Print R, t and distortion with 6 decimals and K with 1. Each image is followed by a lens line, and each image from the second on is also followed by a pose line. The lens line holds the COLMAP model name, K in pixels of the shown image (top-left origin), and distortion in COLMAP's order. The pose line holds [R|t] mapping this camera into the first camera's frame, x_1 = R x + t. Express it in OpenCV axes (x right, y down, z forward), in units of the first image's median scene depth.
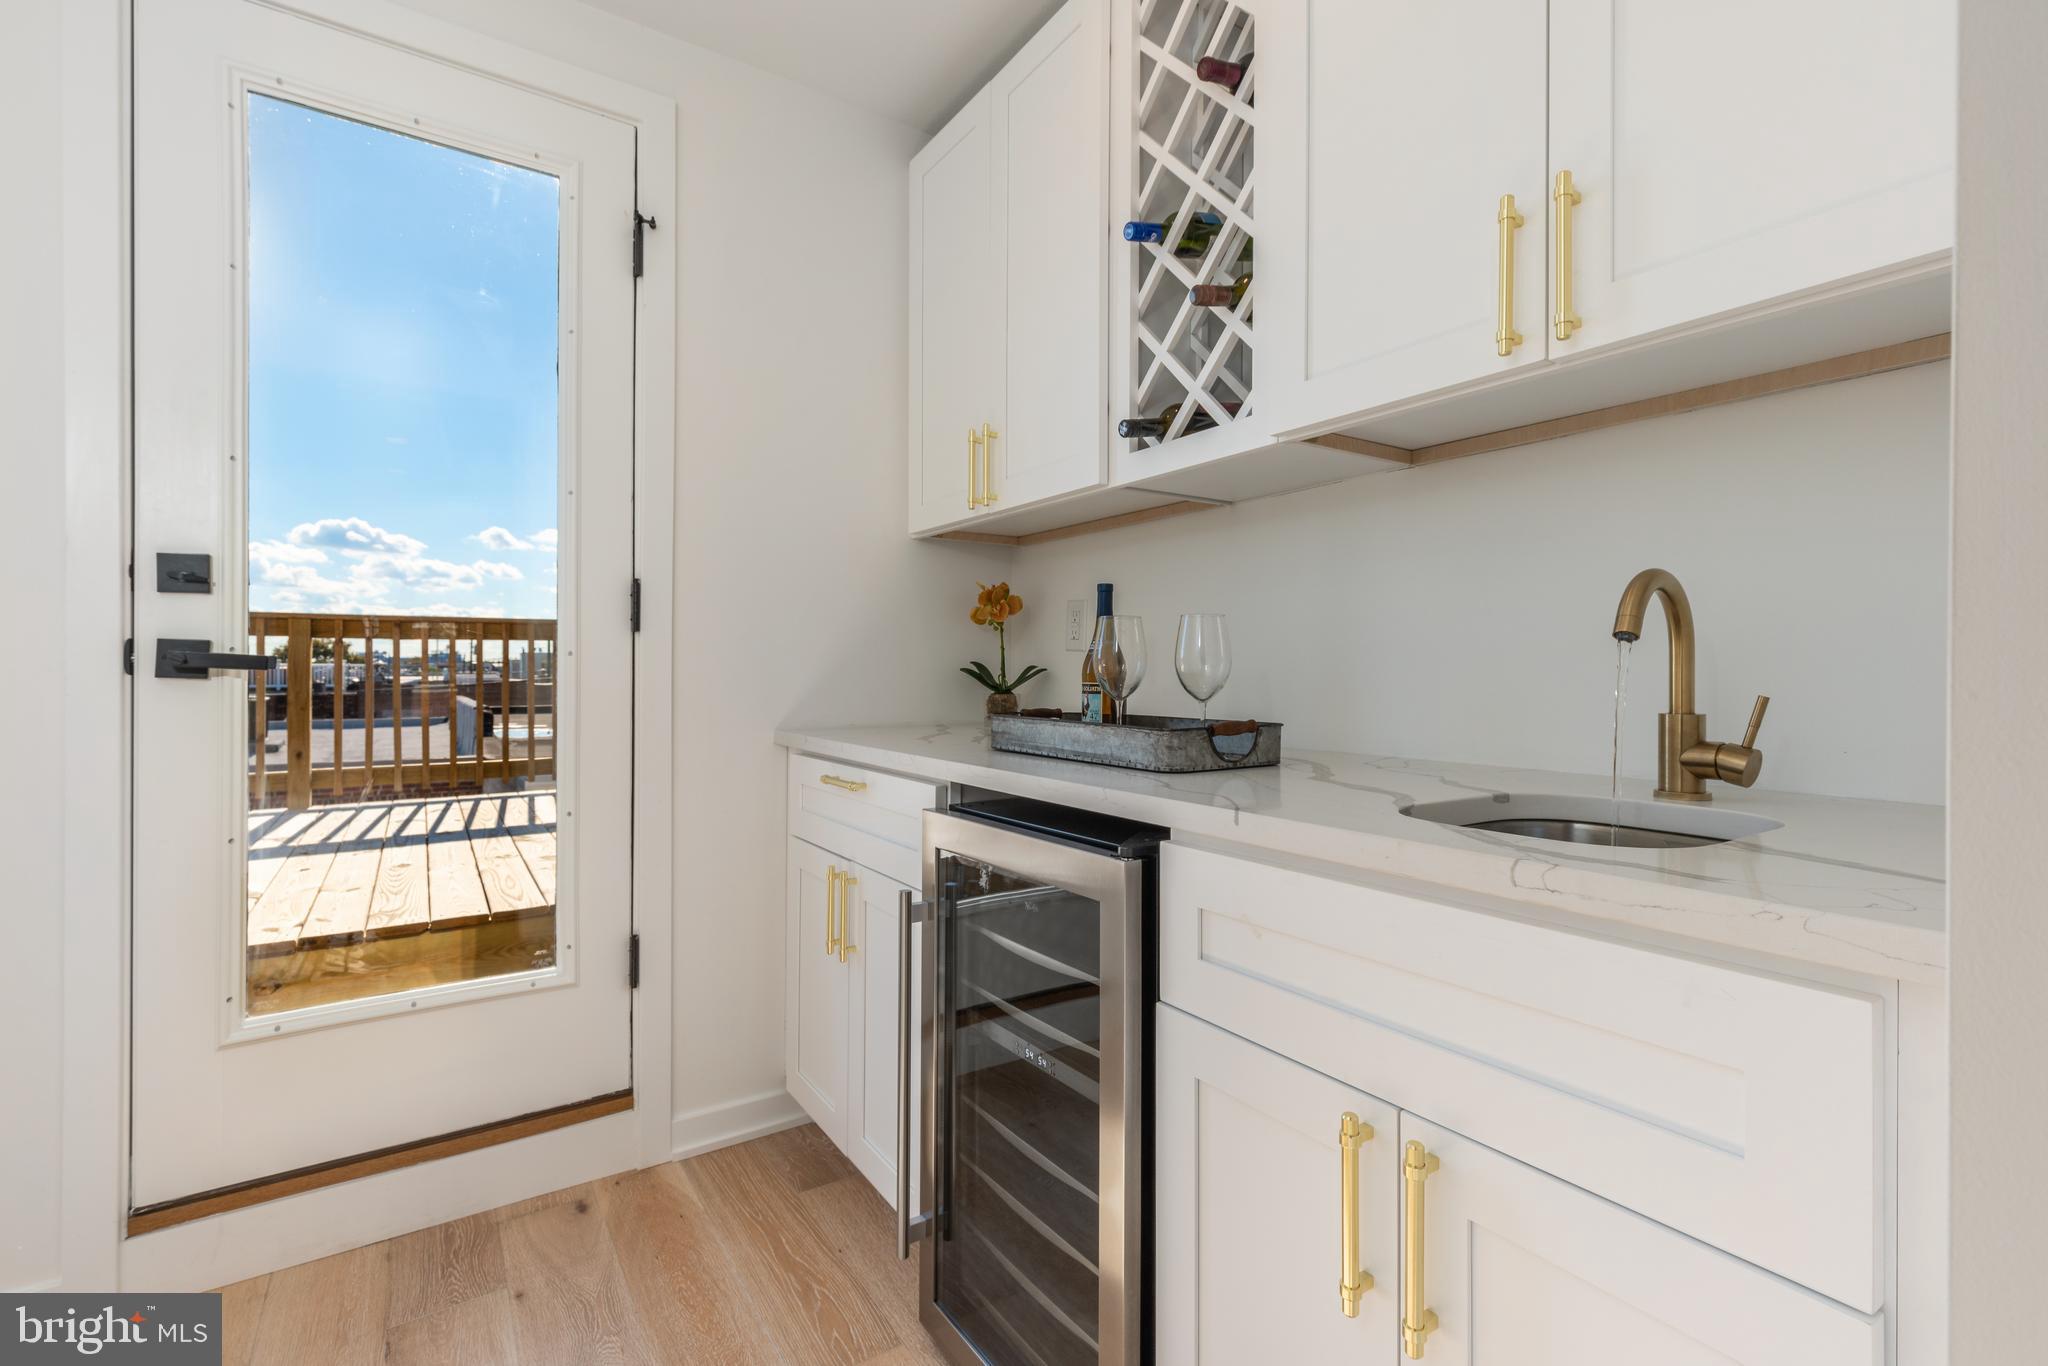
lens RADIAL K [[926.0, 0, 1021.2], [0, 926.0, 673.8], [0, 0, 1]] dist [0.011500, -0.003377]
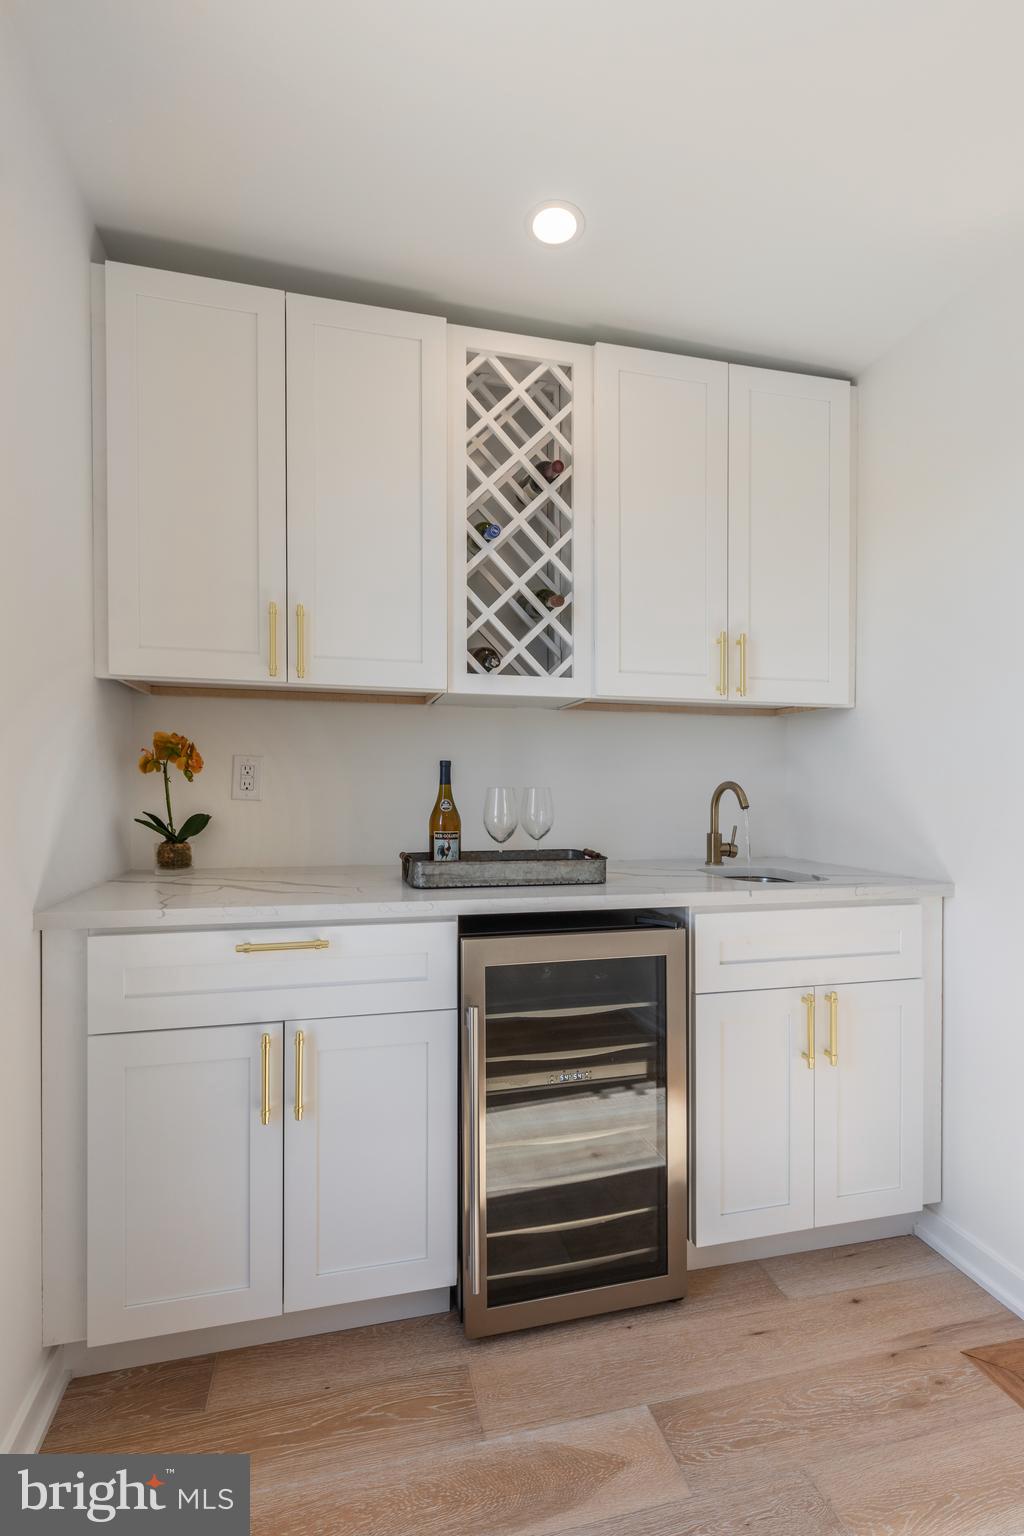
lens RADIAL K [[694.5, 0, 511.1], [0, 694.5, 791.7], [0, 0, 1]] dist [0.011500, -0.003377]
pose [[0.338090, -0.008459, 0.941076, -0.946816], [-0.000791, 0.999957, 0.009272, -0.065272], [-0.941113, -0.003879, 0.338069, 0.594487]]
